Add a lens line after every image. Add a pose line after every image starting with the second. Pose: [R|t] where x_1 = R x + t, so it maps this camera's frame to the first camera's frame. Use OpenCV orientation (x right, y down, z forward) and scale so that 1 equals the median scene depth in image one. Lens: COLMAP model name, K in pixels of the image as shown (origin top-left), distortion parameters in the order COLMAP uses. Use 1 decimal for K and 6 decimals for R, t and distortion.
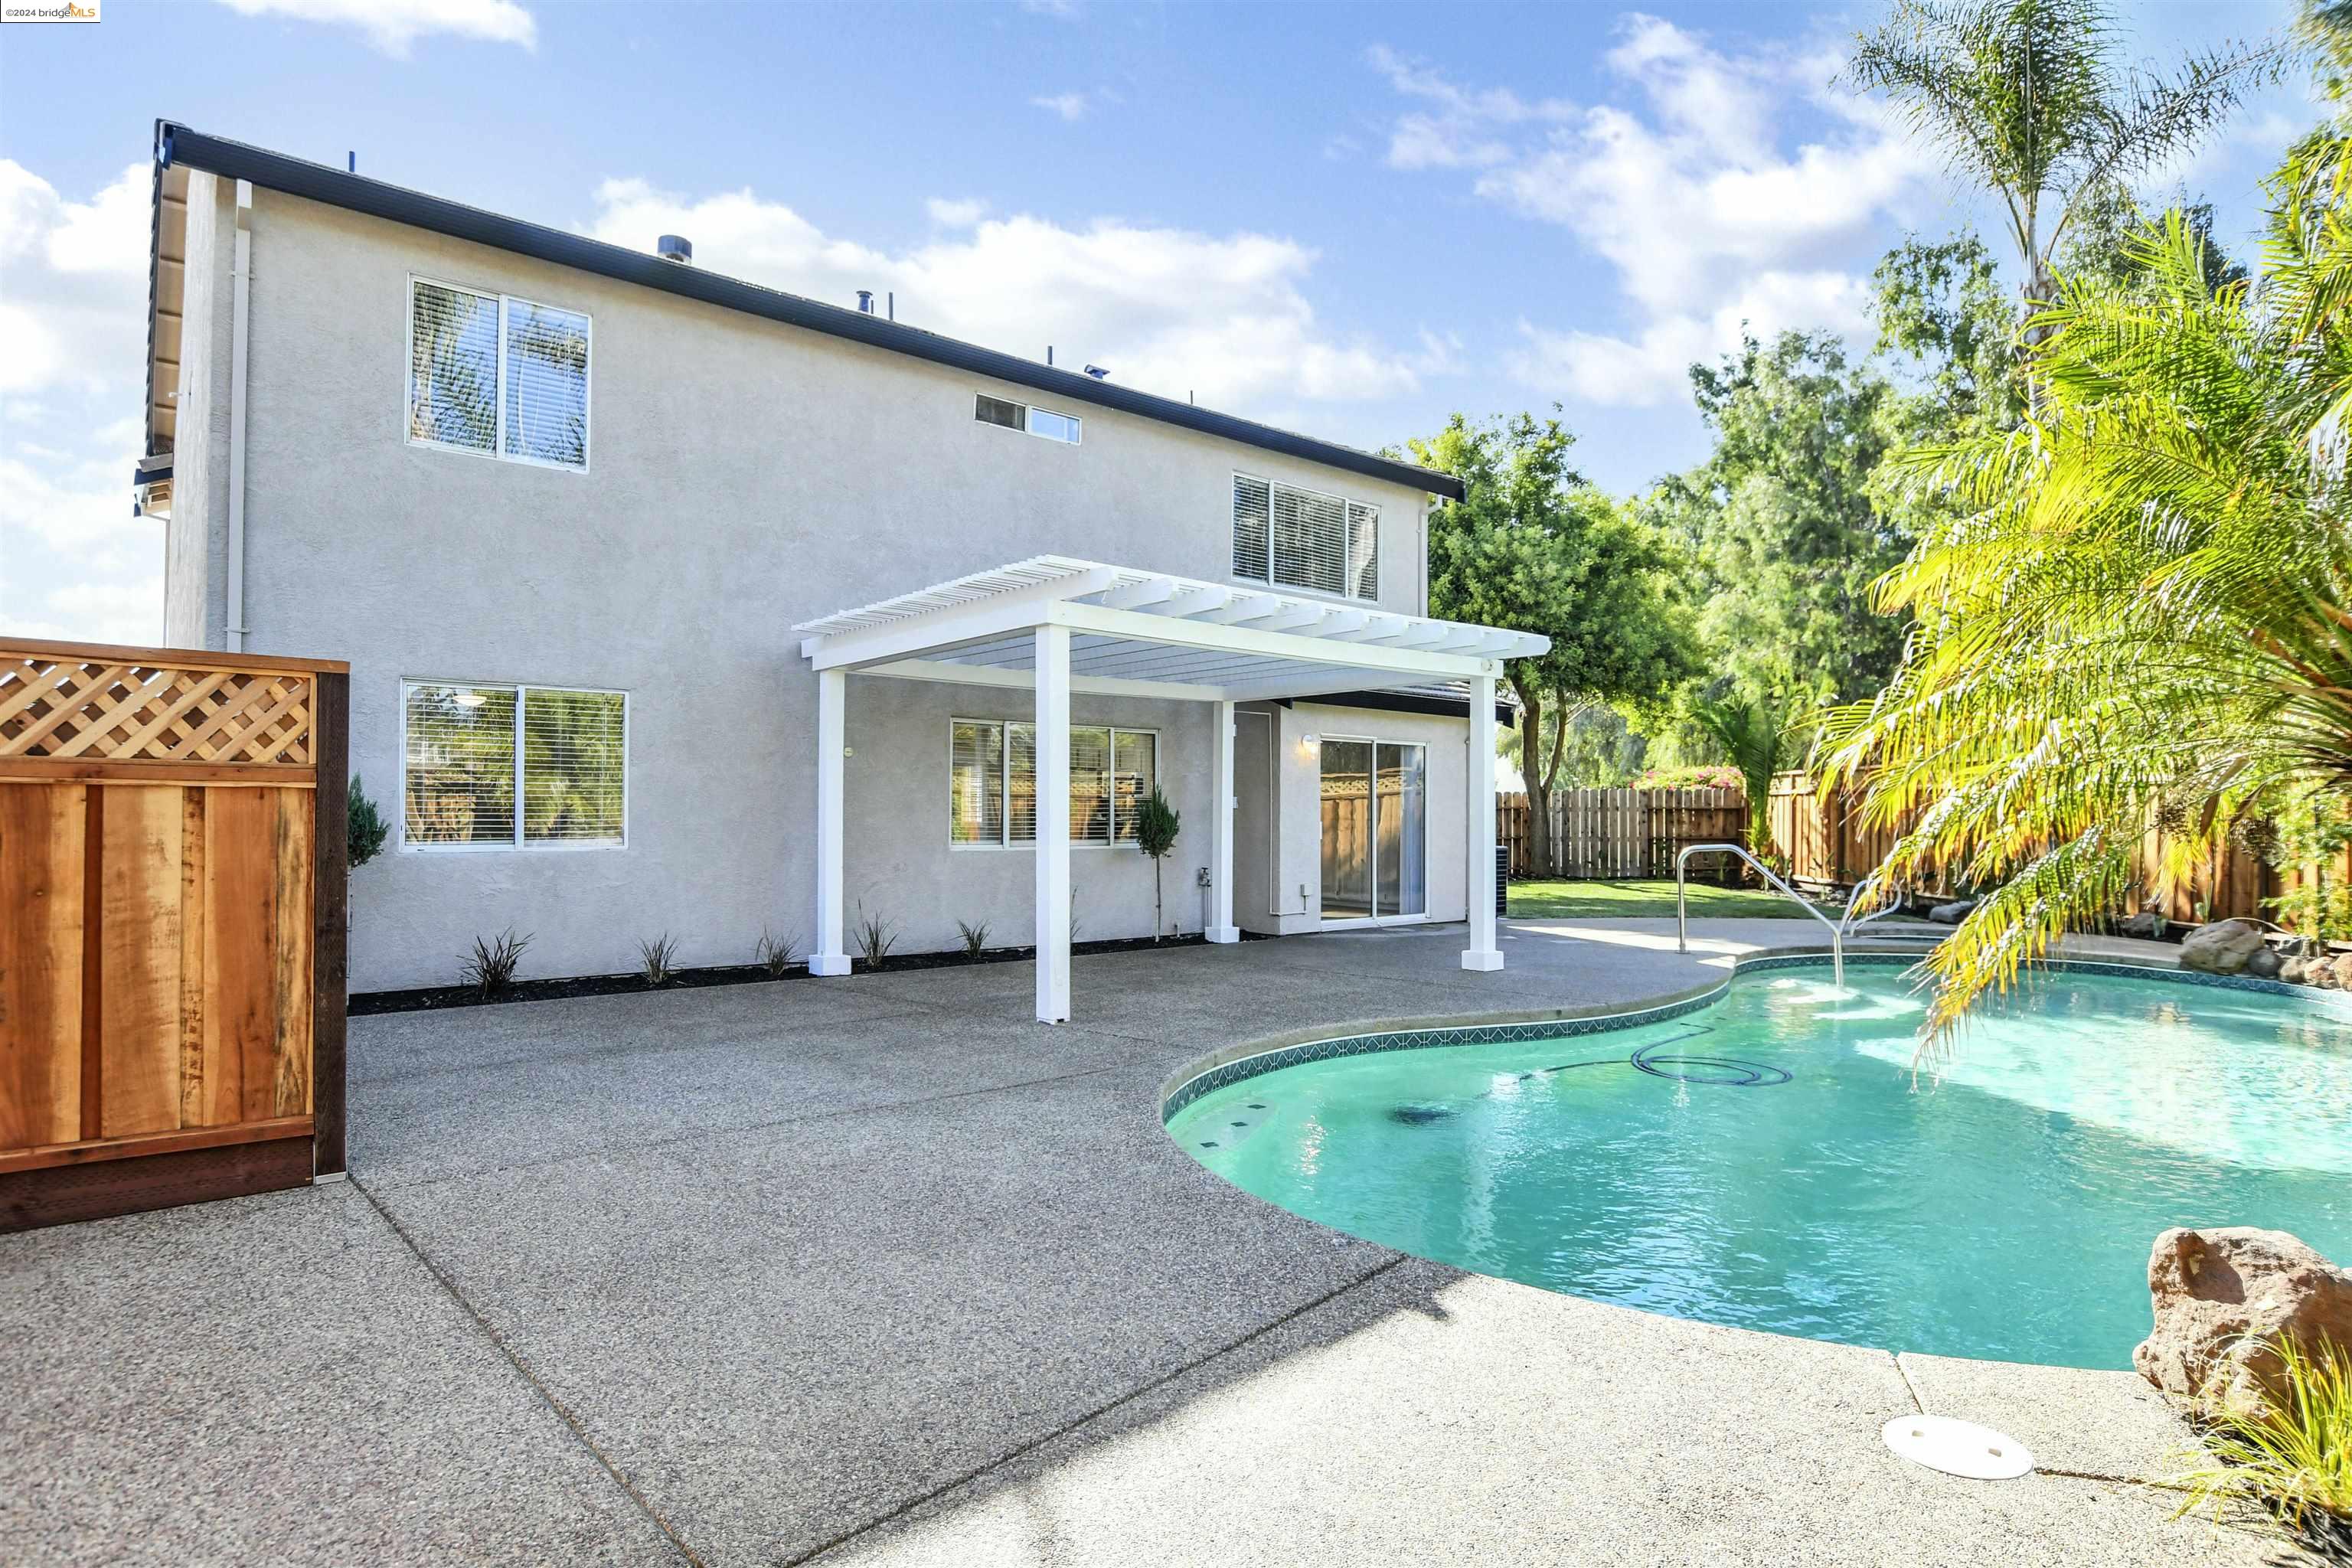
lens RADIAL K [[1300.6, 0, 1164.2], [0, 1300.6, 788.9], [0, 0, 1]] dist [-0.026687, 0.002220]
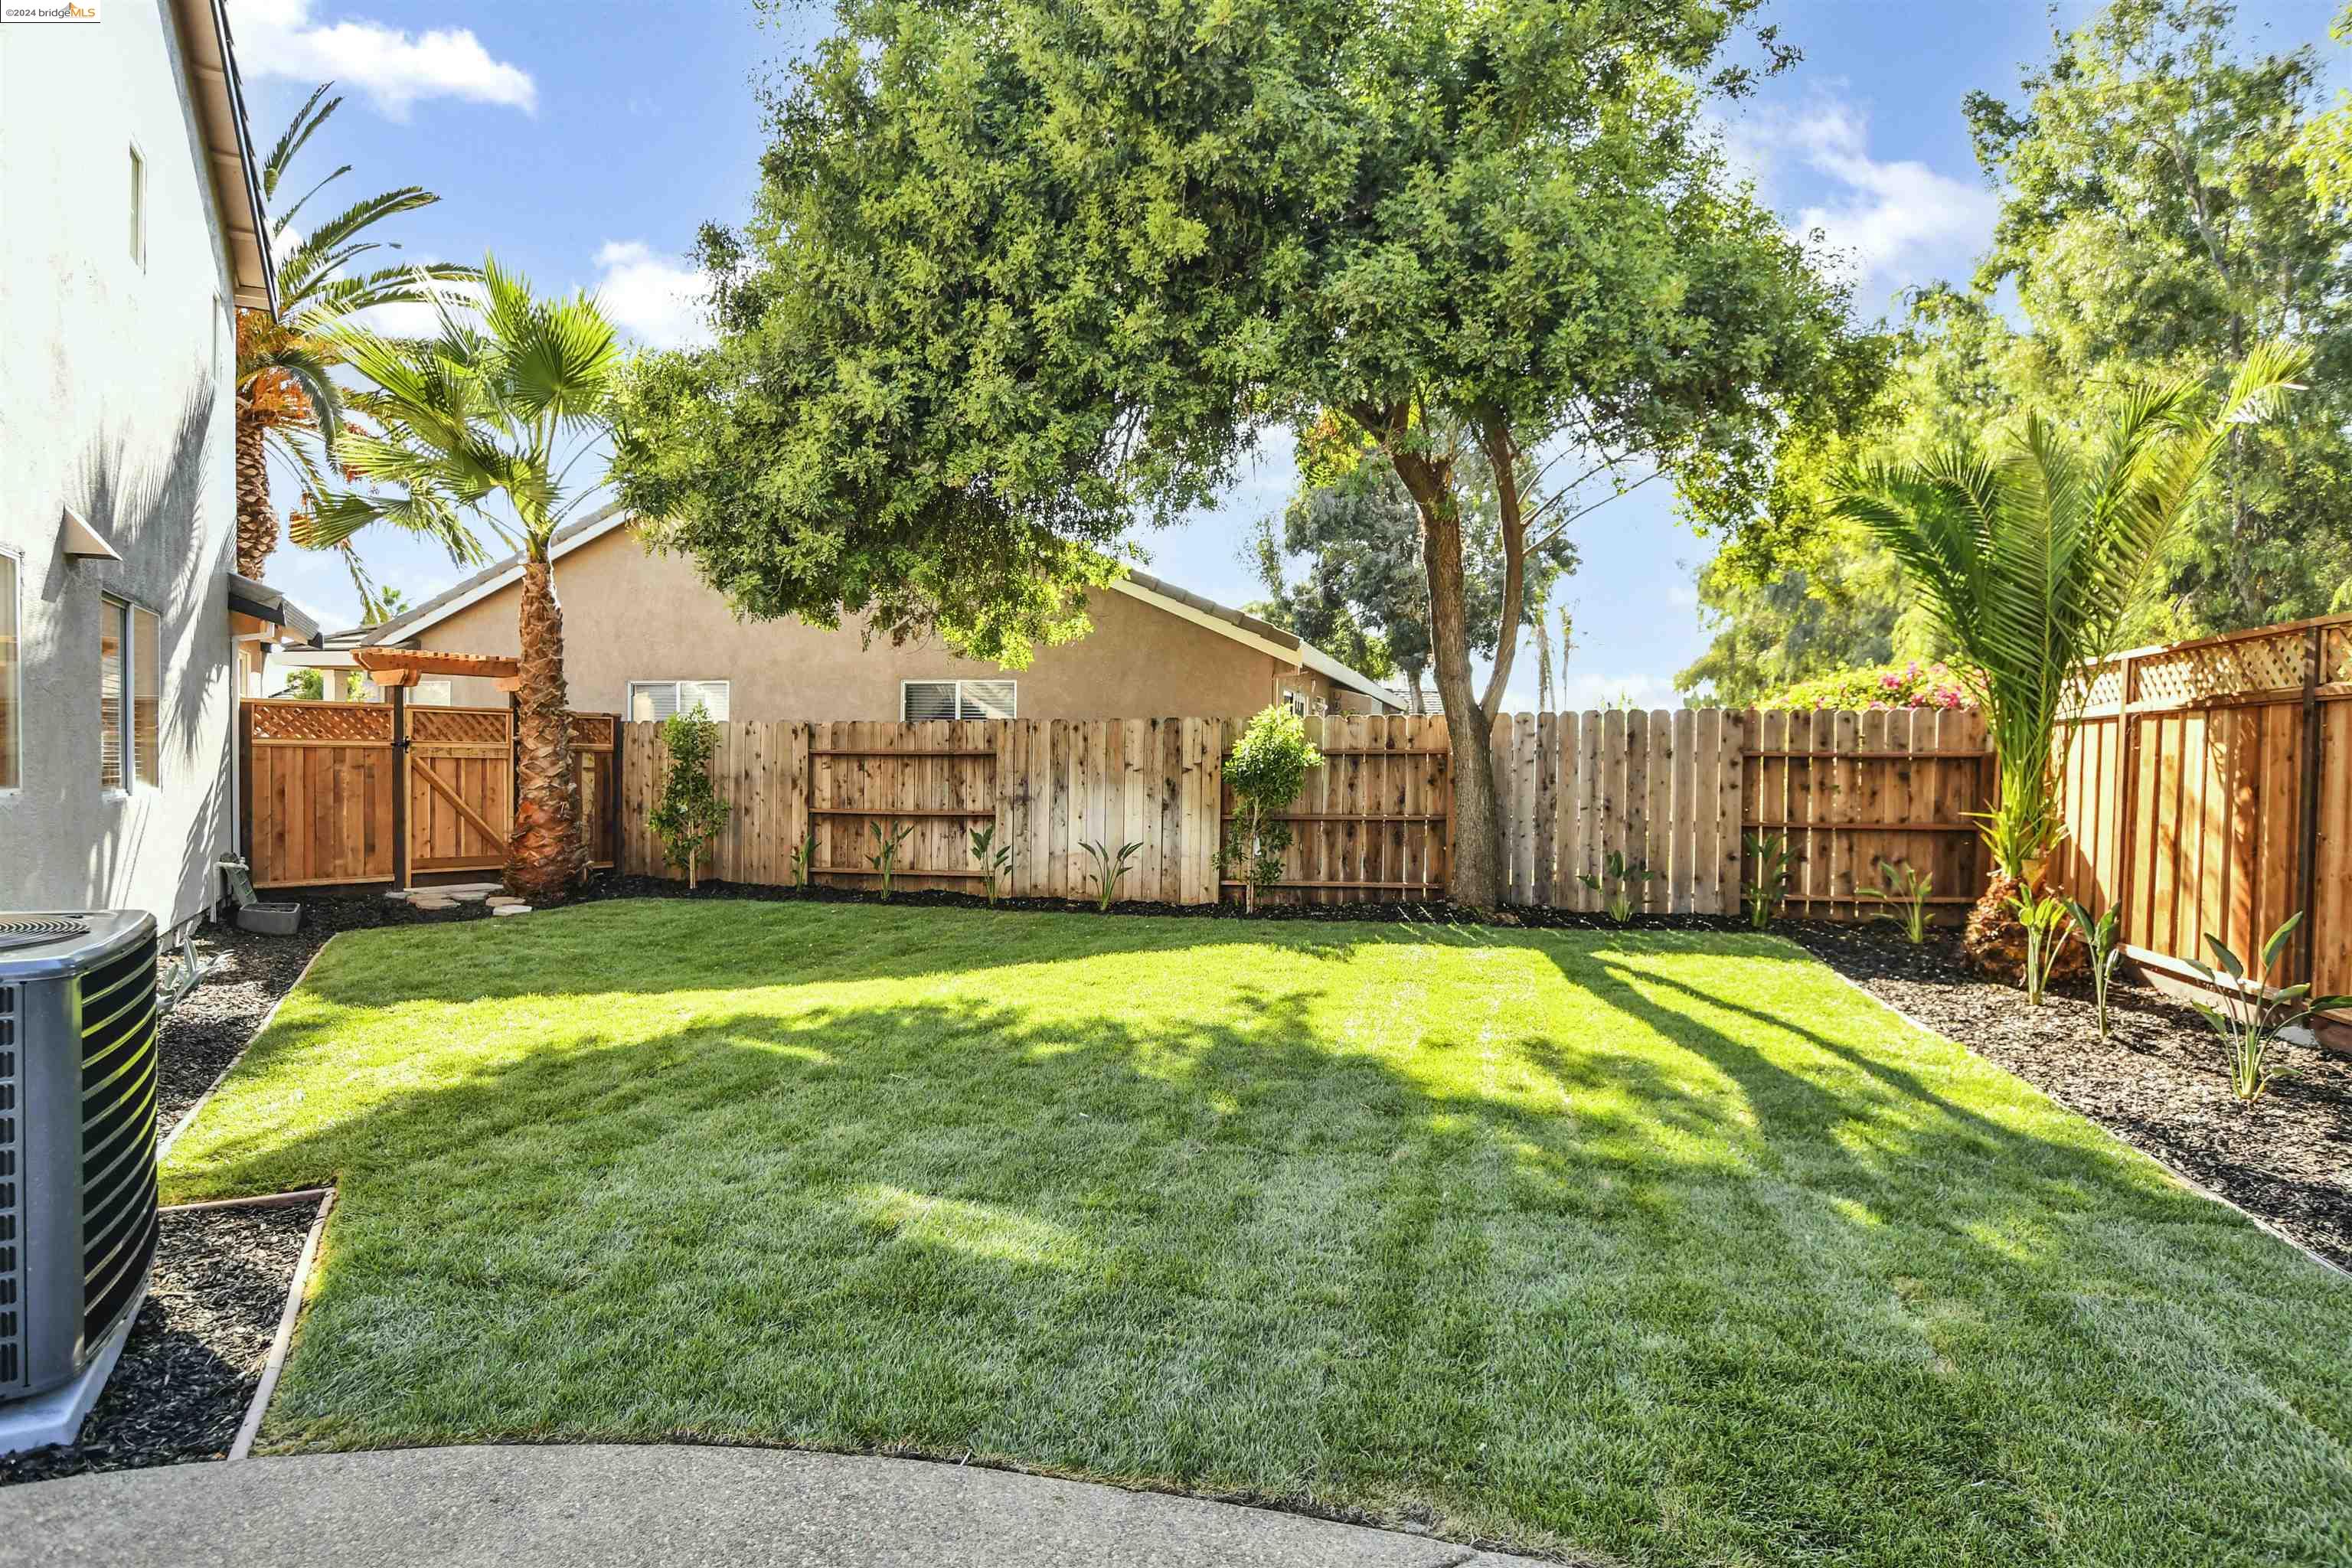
lens RADIAL K [[1278.4, 0, 1192.1], [0, 1278.4, 789.1], [0, 0, 1]] dist [-0.026584, 0.008688]
pose [[0.983458, 0.007324, -0.180988, 0.272228], [-0.000974, 0.999381, 0.035153, 0.011738], [0.181134, -0.034395, 0.982857, 0.562349]]
